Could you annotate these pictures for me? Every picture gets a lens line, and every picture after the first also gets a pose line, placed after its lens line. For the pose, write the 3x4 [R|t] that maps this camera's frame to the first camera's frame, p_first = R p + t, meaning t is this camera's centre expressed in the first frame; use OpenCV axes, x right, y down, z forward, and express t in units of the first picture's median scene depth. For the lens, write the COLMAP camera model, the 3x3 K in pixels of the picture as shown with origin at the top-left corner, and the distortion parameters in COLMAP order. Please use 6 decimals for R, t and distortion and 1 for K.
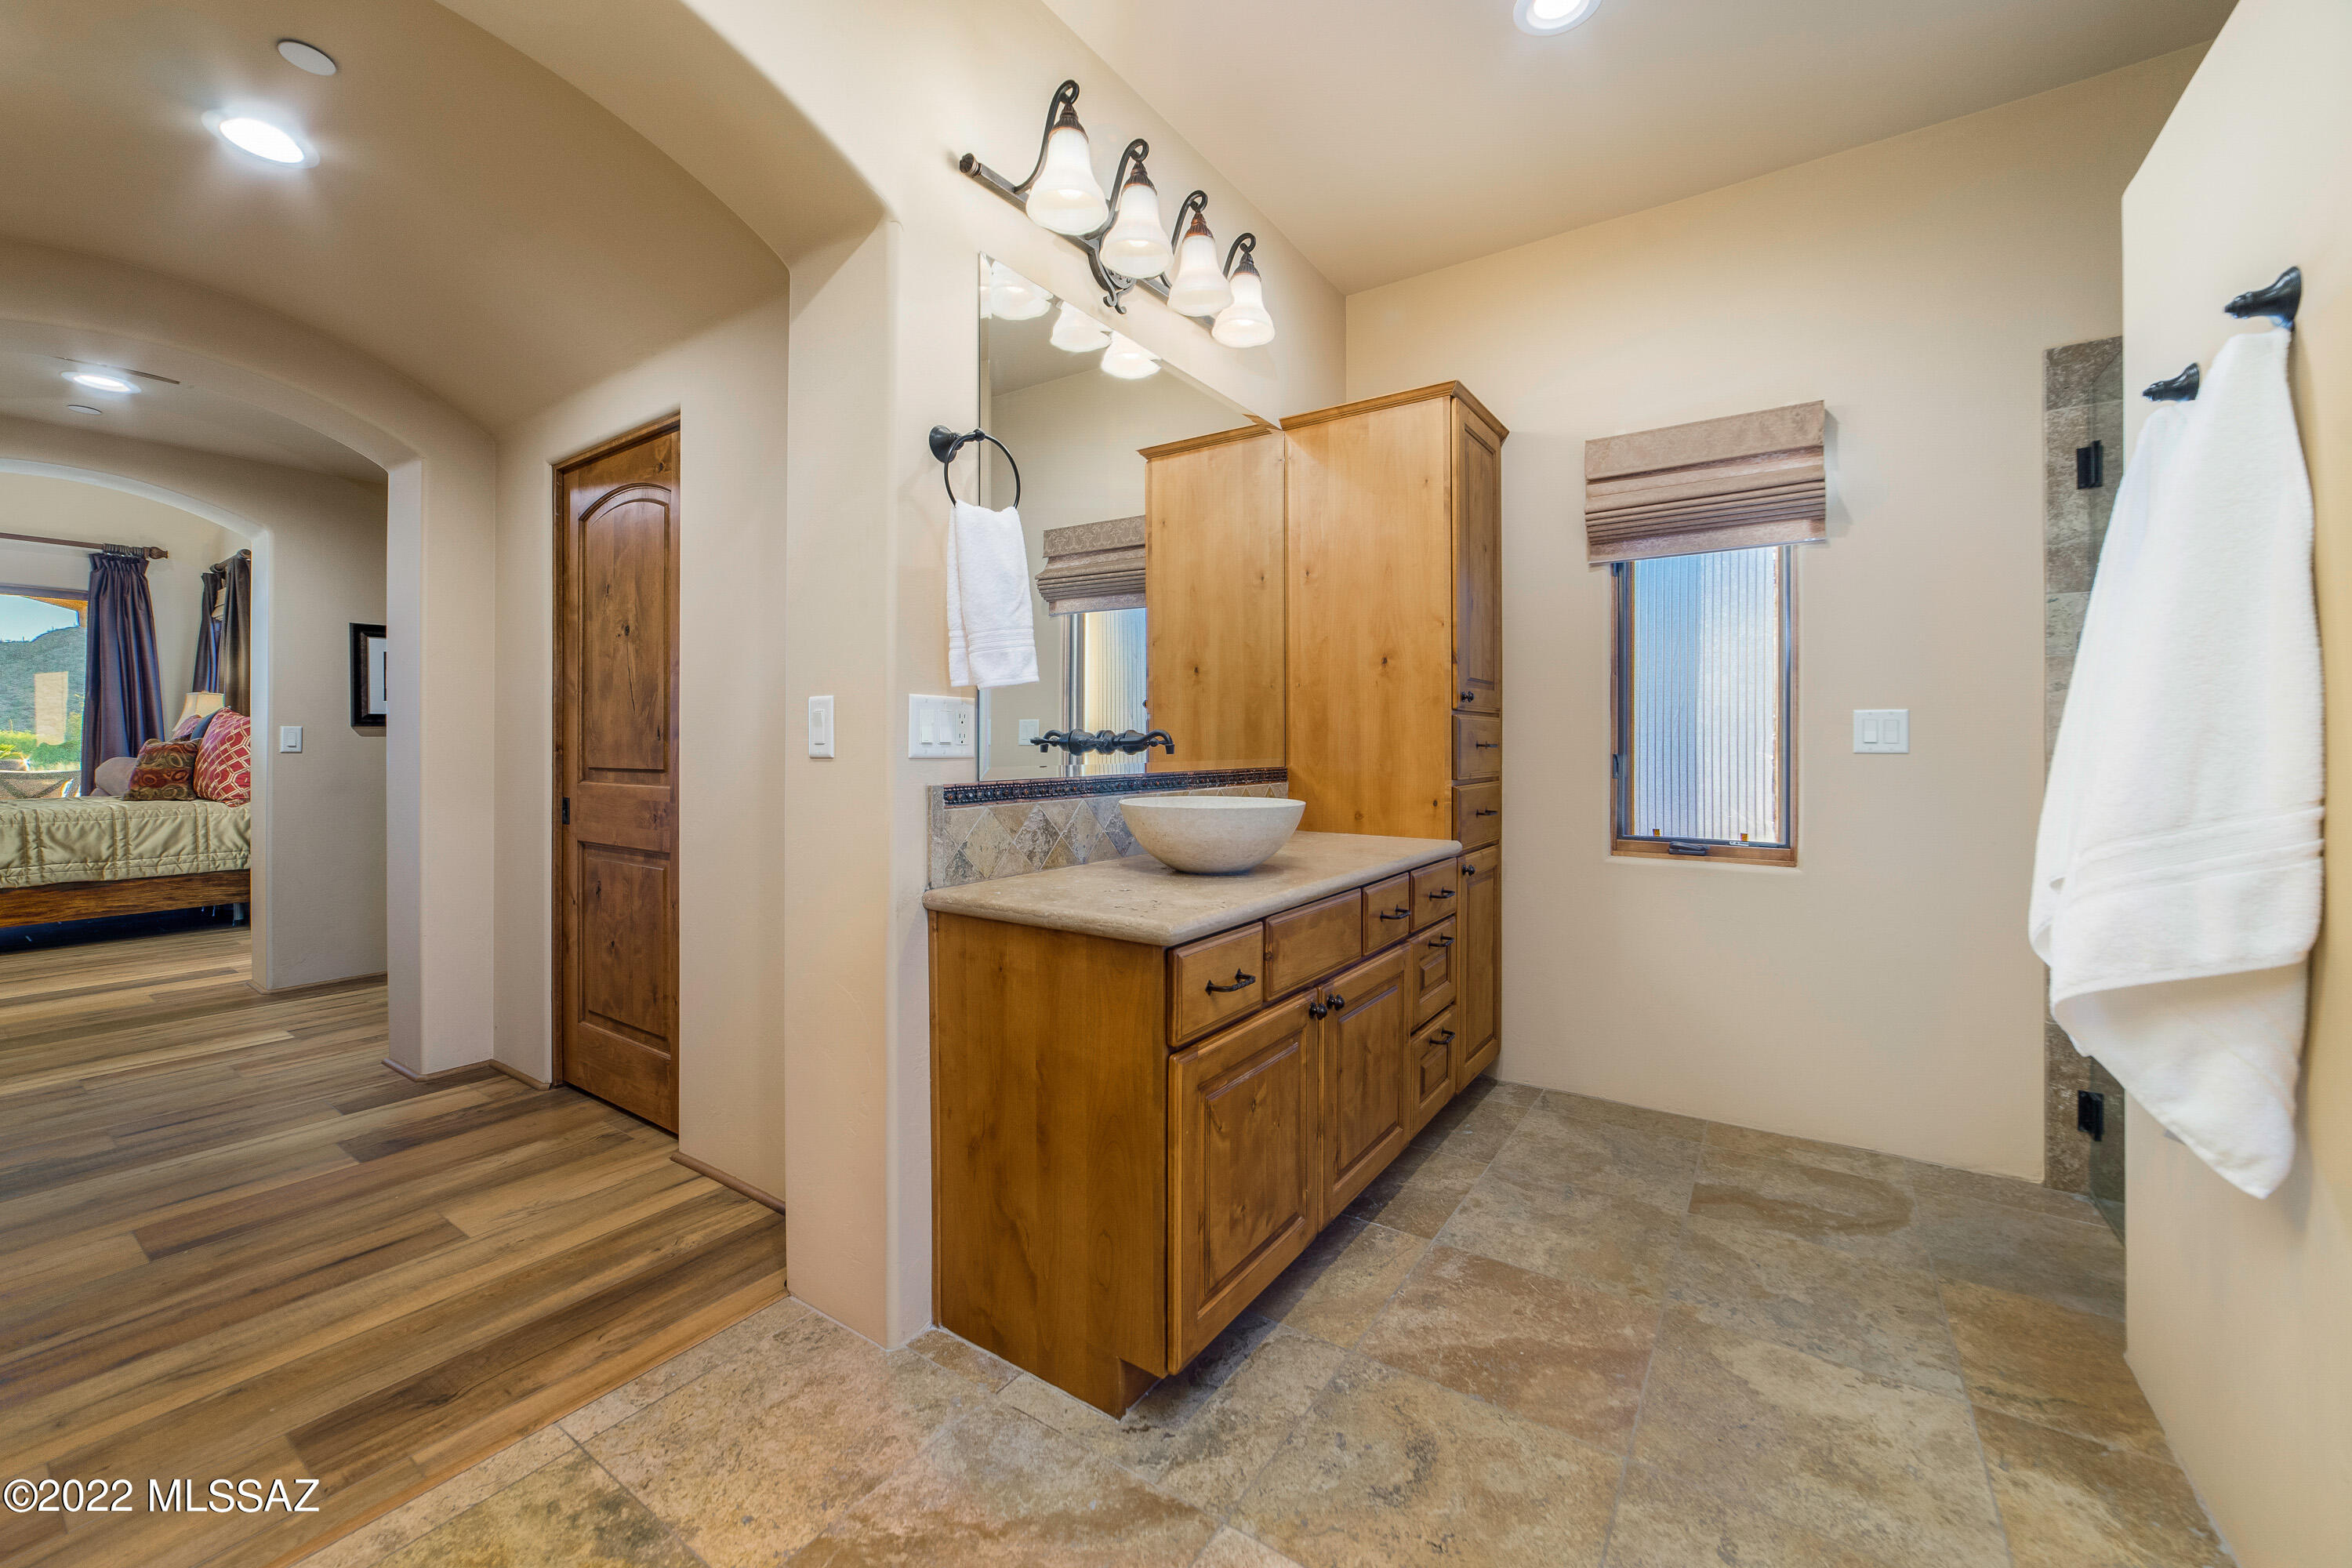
lens RADIAL K [[931.1, 0, 1159.4], [0, 931.1, 744.2], [0, 0, 1]] dist [-0.015163, 0.005040]
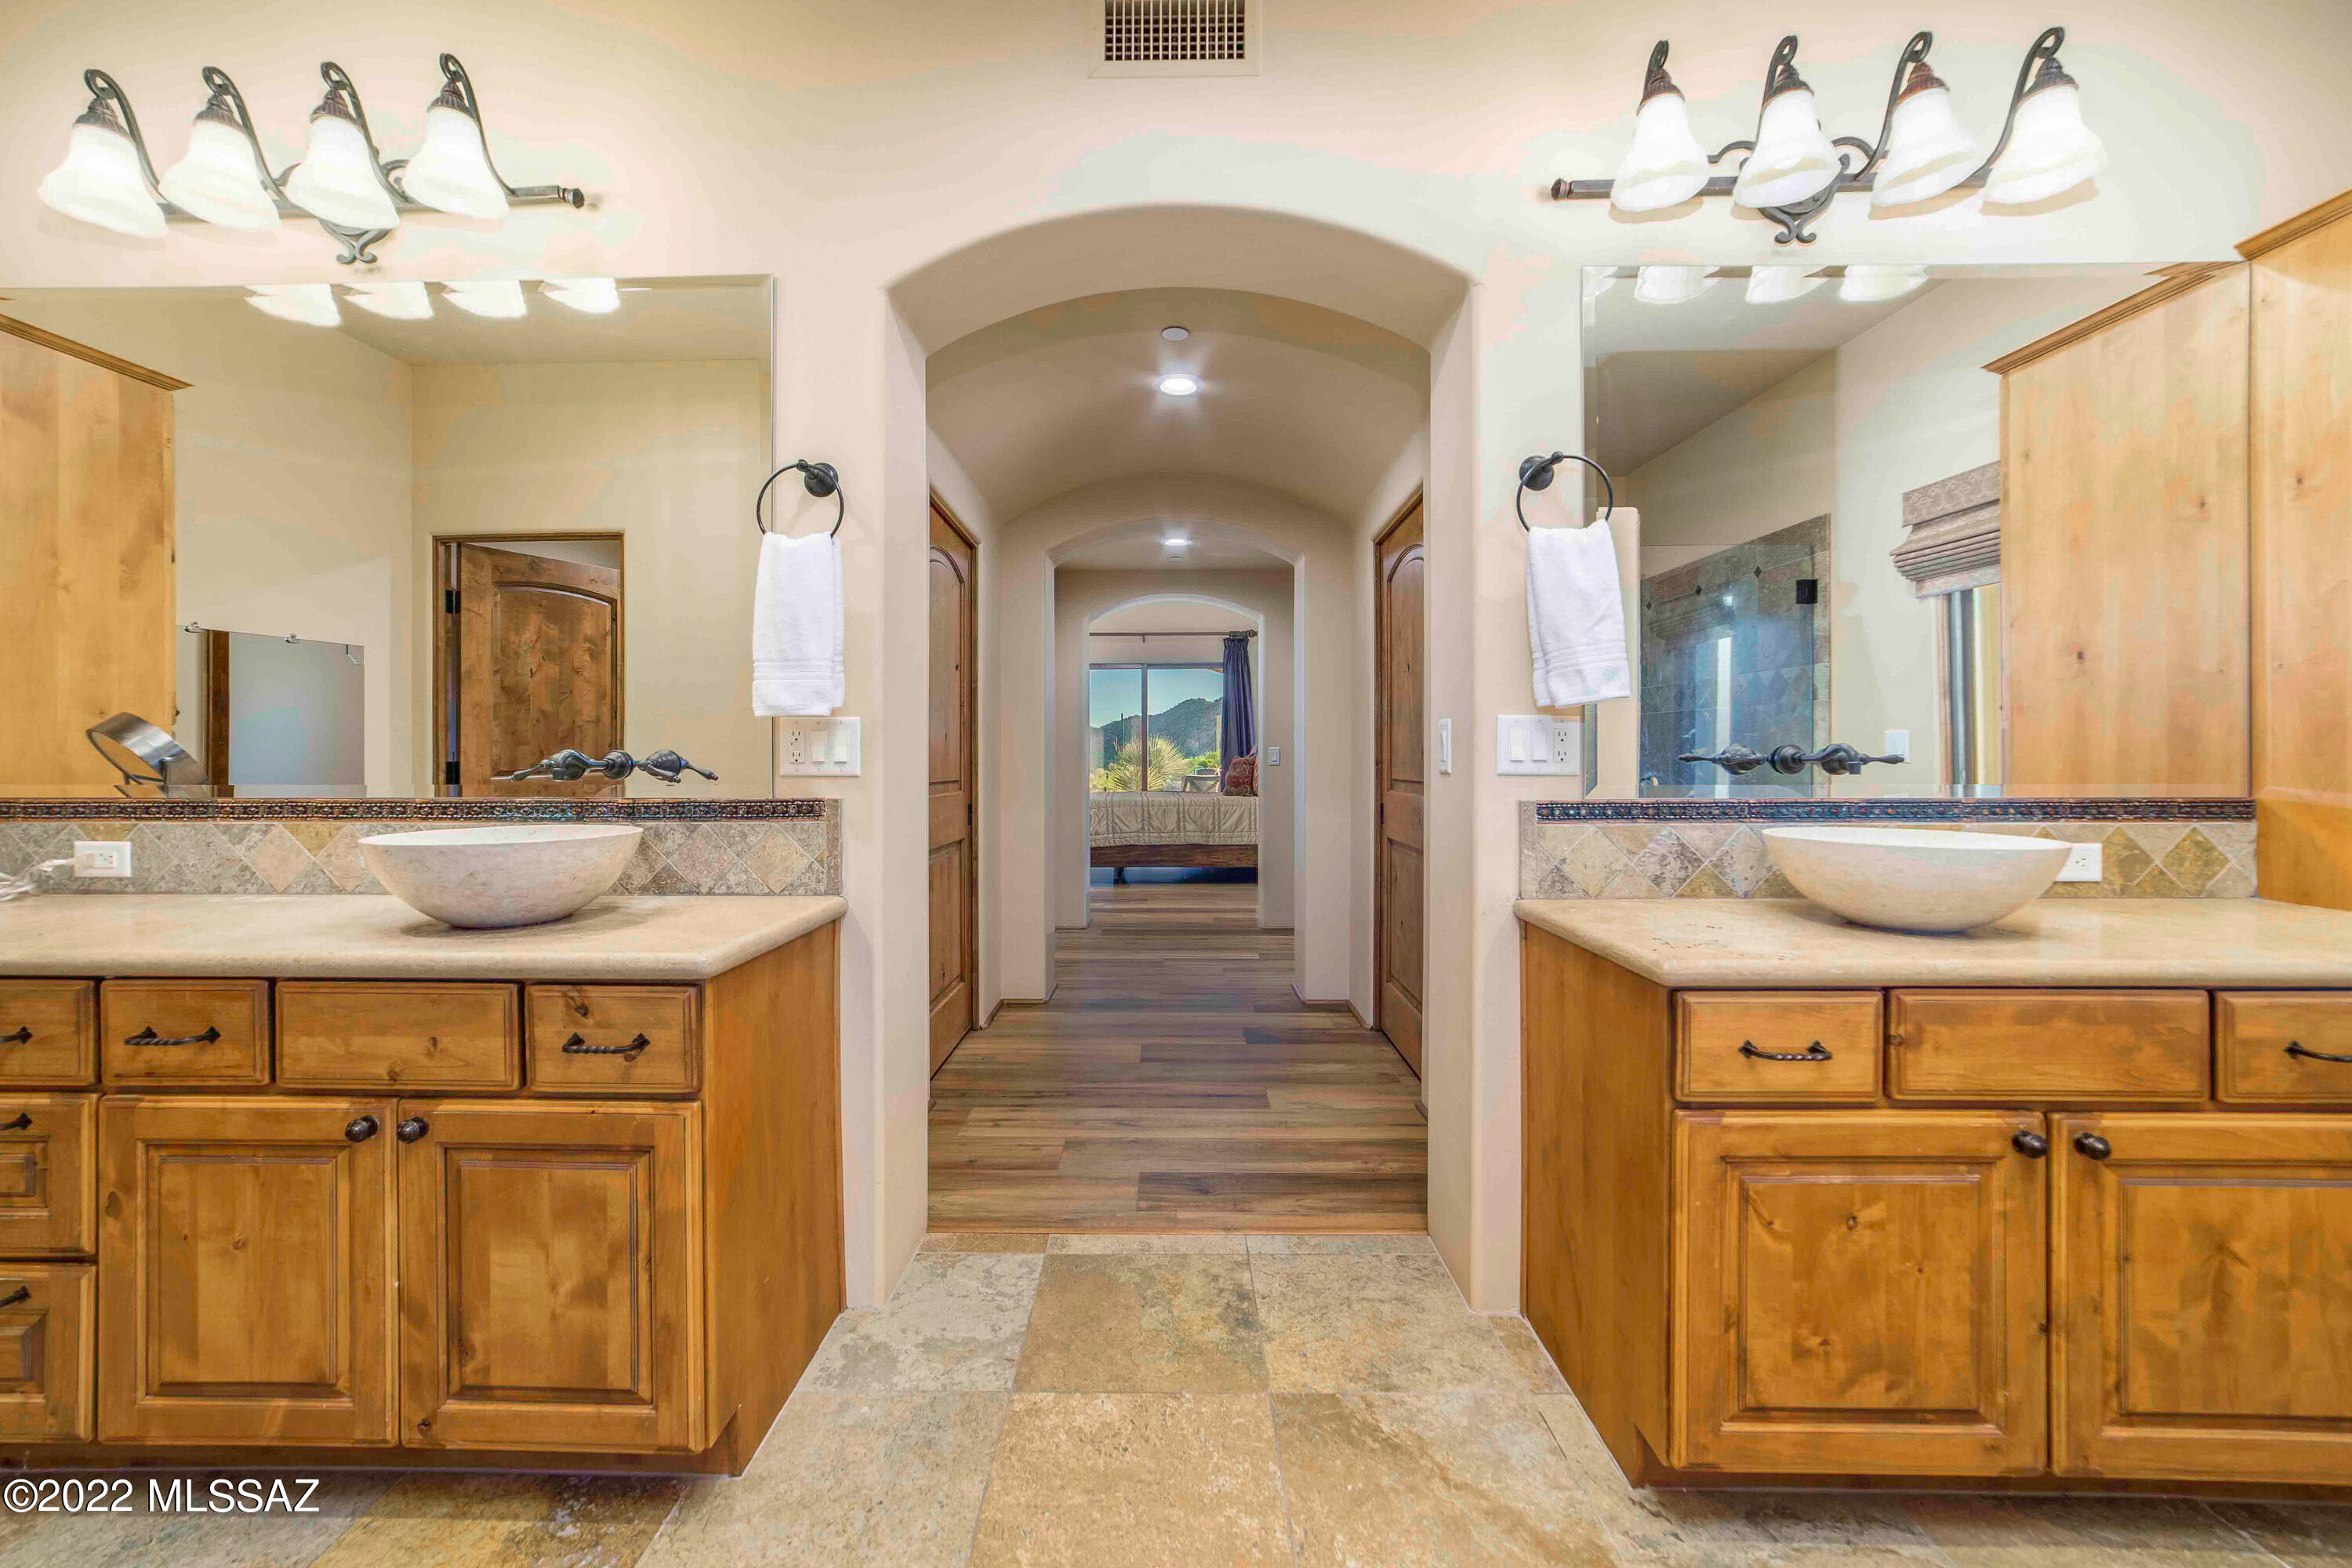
lens RADIAL K [[931.1, 0, 1159.4], [0, 931.1, 744.2], [0, 0, 1]] dist [-0.015163, 0.005040]
pose [[0.553411, -0.013501, -0.832799, 0.389687], [0.001072, 0.999879, -0.015497, -0.004052], [0.832908, 0.007683, 0.553358, 0.068120]]
